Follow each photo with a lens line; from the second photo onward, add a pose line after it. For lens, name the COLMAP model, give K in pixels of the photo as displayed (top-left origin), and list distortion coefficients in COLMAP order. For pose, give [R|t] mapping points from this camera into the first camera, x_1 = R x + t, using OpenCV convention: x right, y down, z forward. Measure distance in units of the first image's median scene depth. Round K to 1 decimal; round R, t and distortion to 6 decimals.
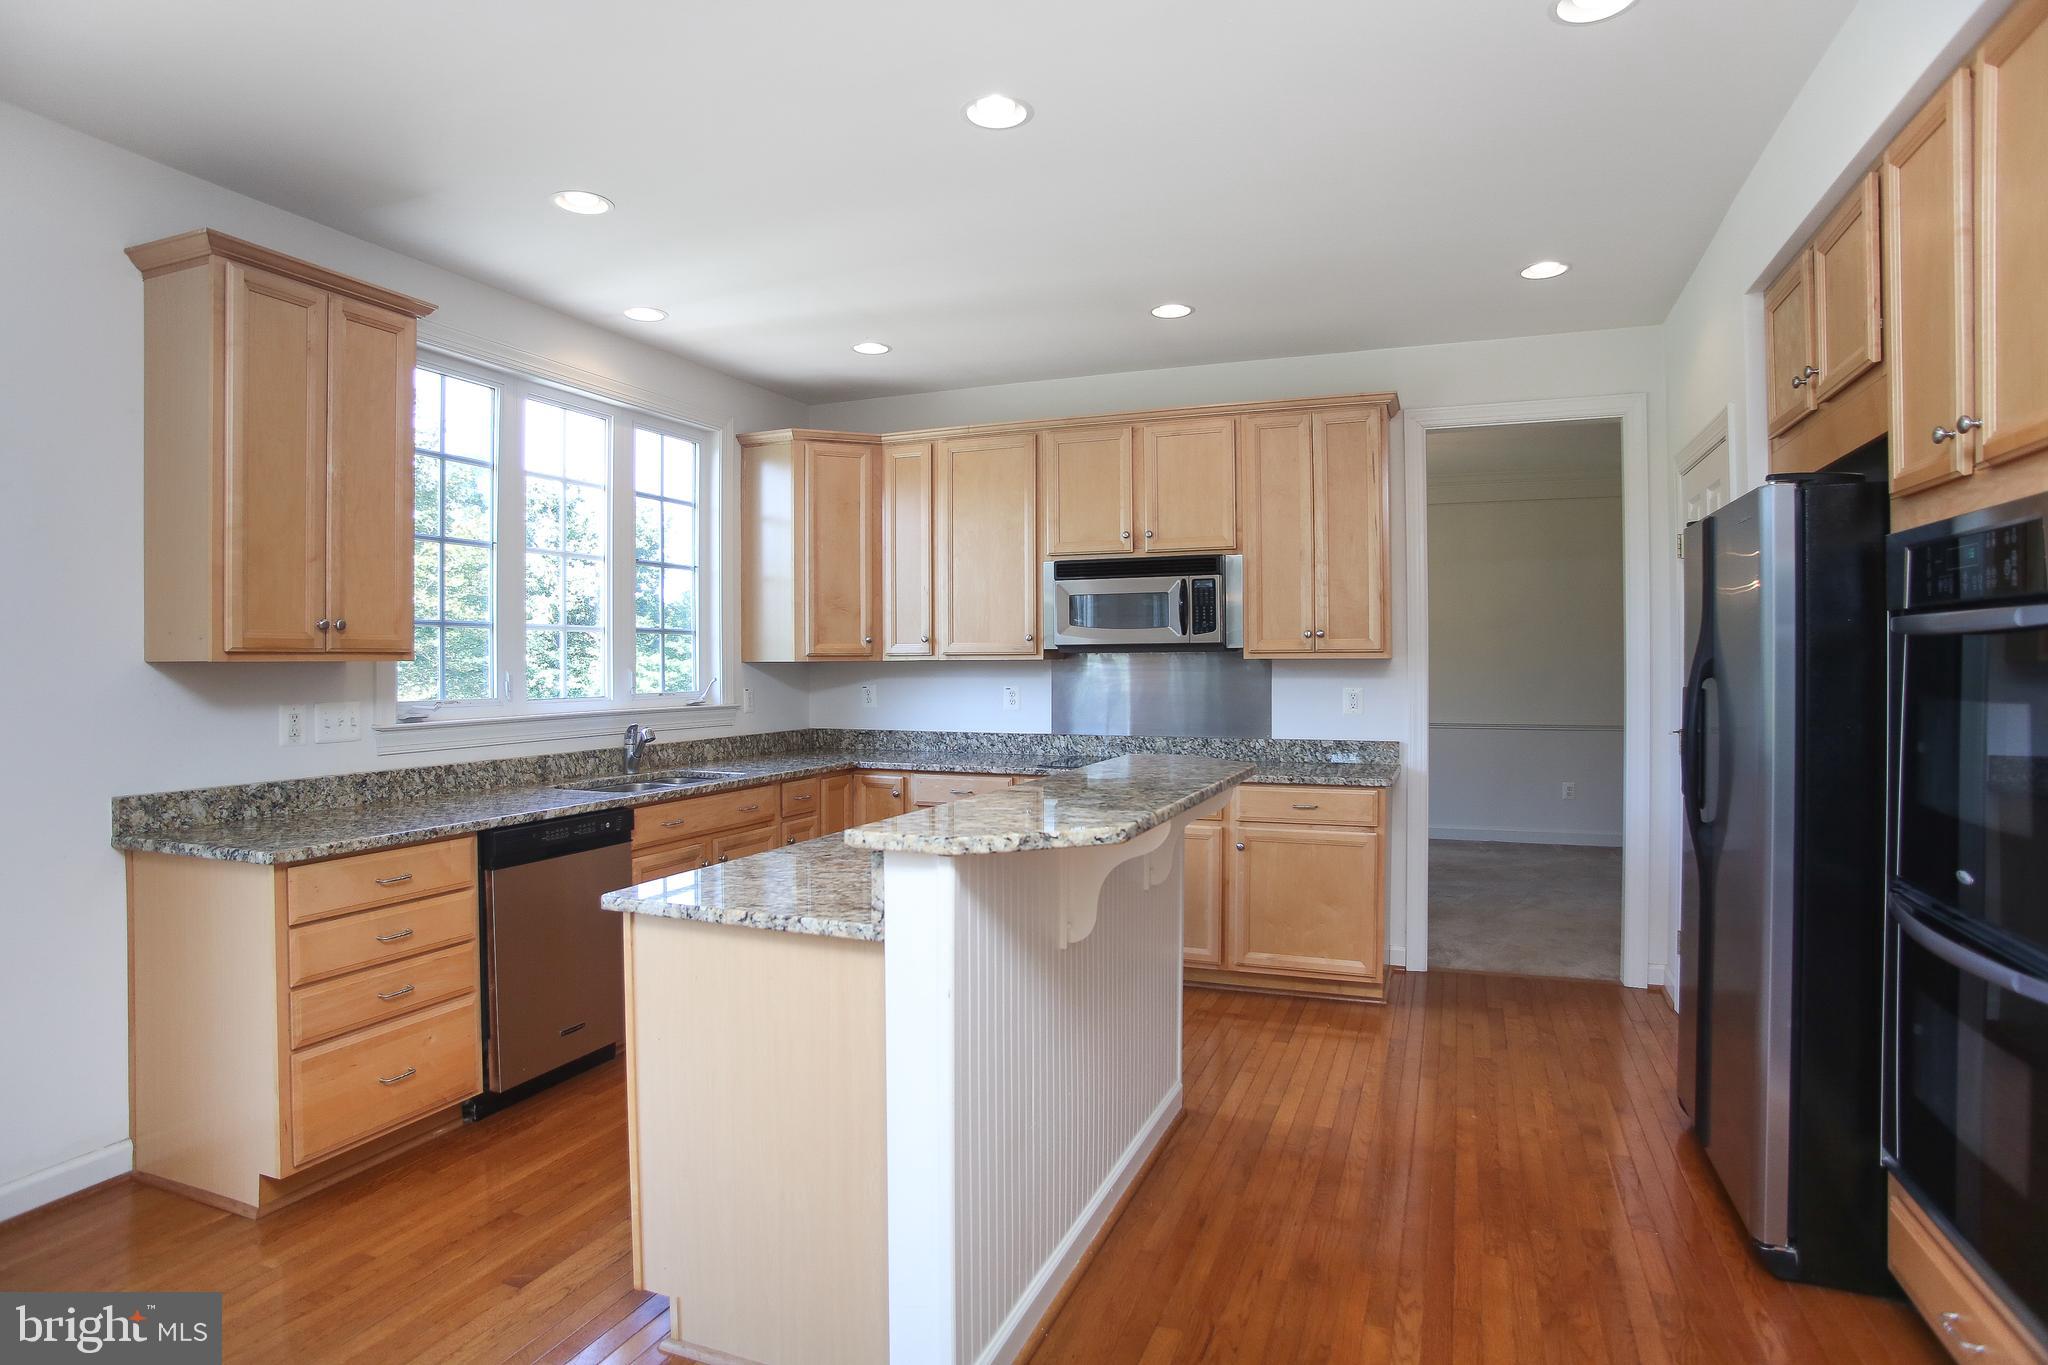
lens RADIAL K [[1133.5, 0, 1034.9], [0, 1133.5, 663.7], [0, 0, 1]] dist [-0.035265, 0.002999]
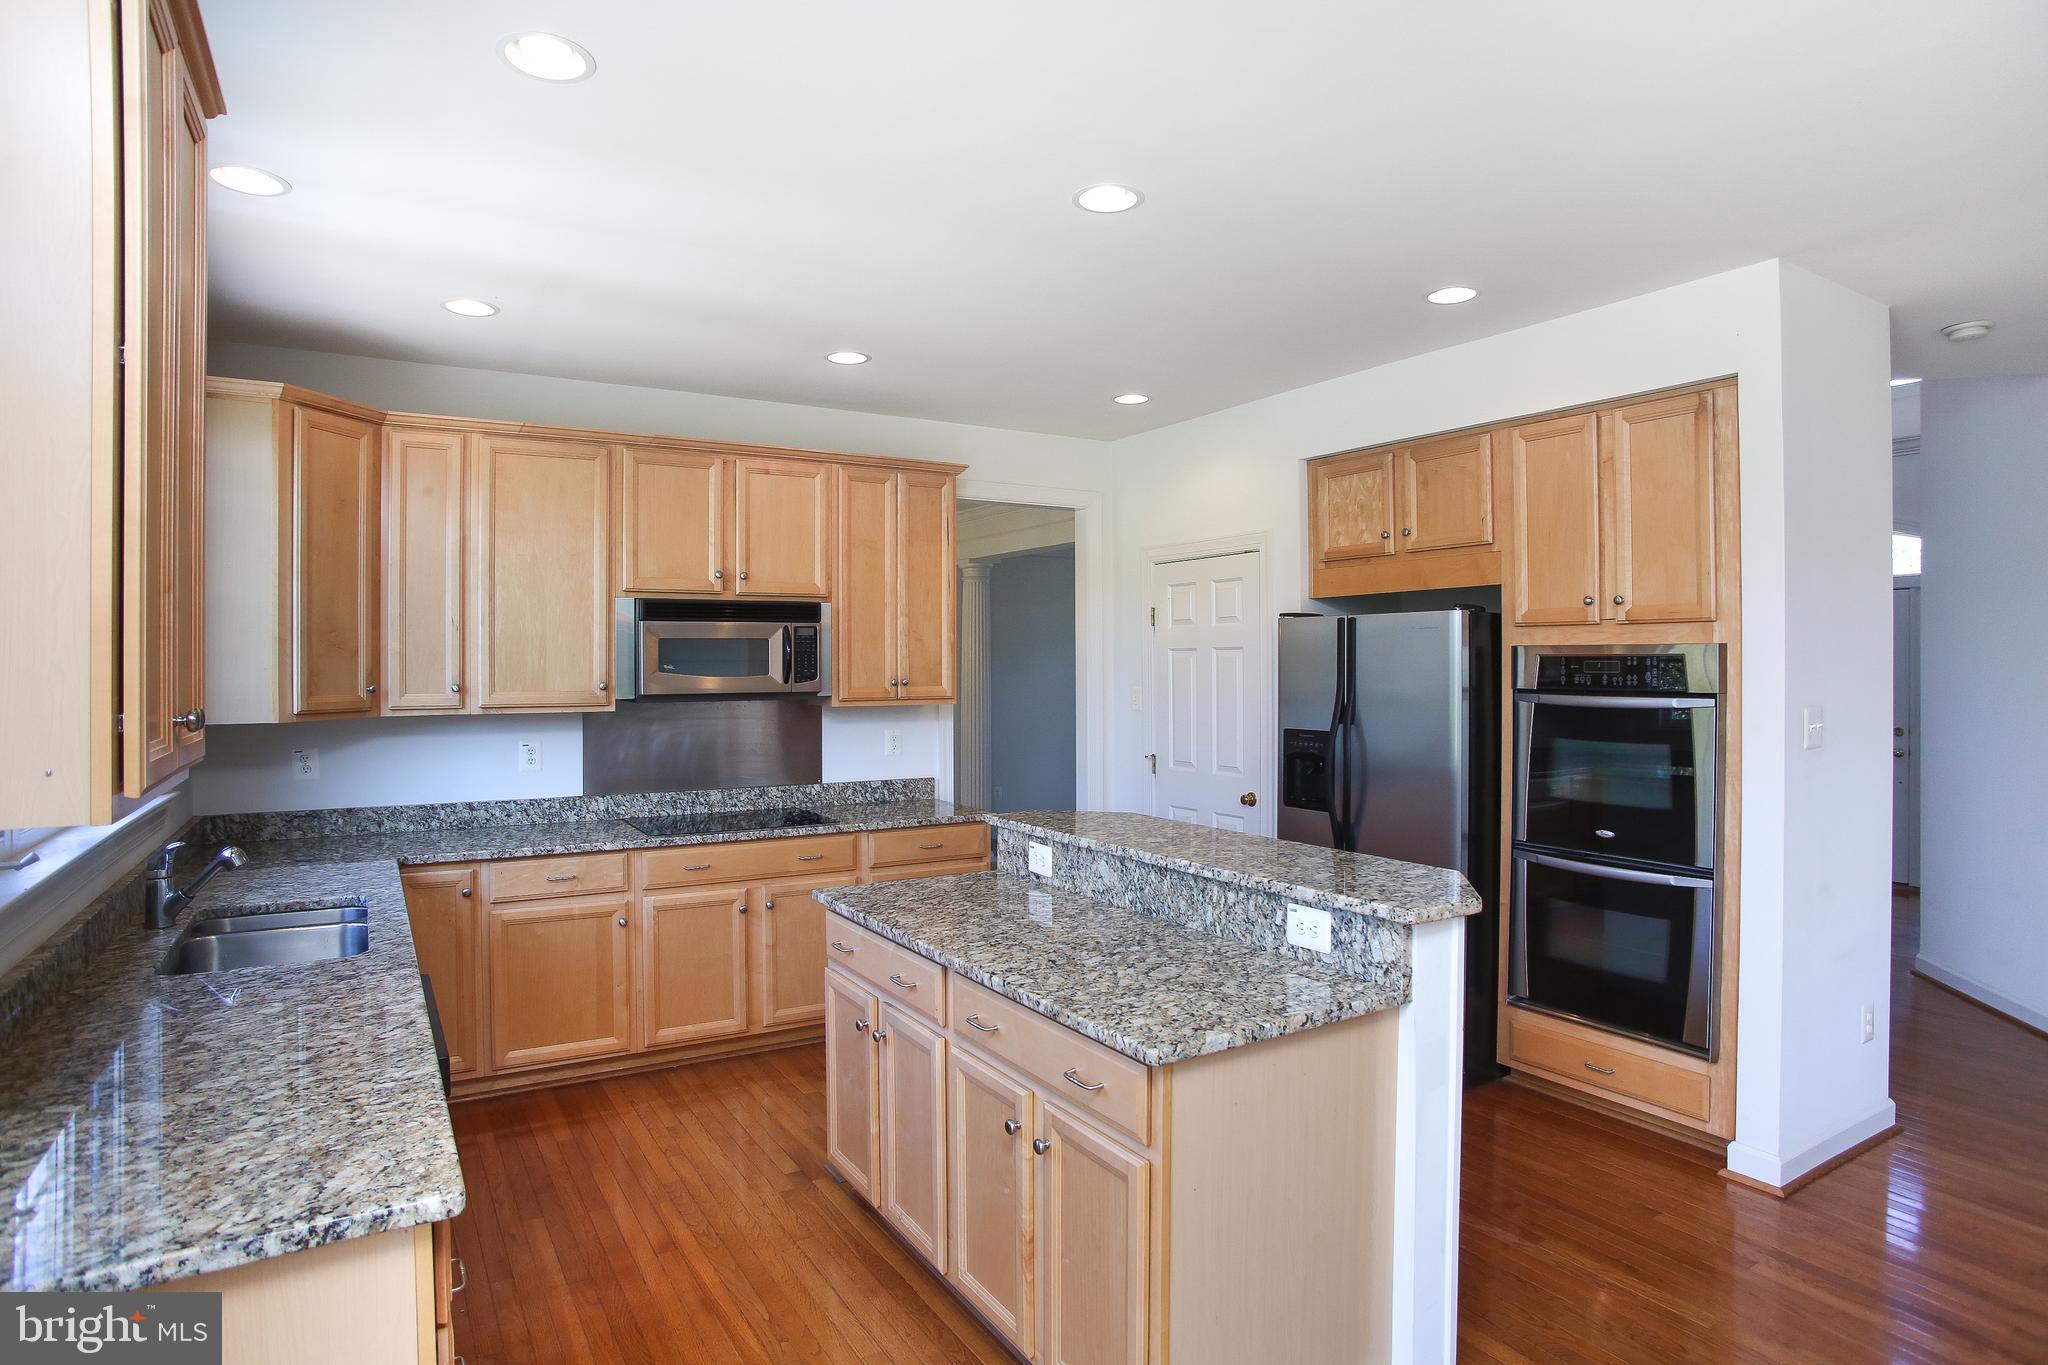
lens RADIAL K [[1133.5, 0, 1035.9], [0, 1133.5, 686.1], [0, 0, 1]] dist [-0.035265, 0.002999]
pose [[0.613395, -0.009545, 0.789718, -0.480763], [-0.002436, 0.999899, 0.013977, -0.035897], [-0.789772, -0.010497, 0.613310, 0.230246]]
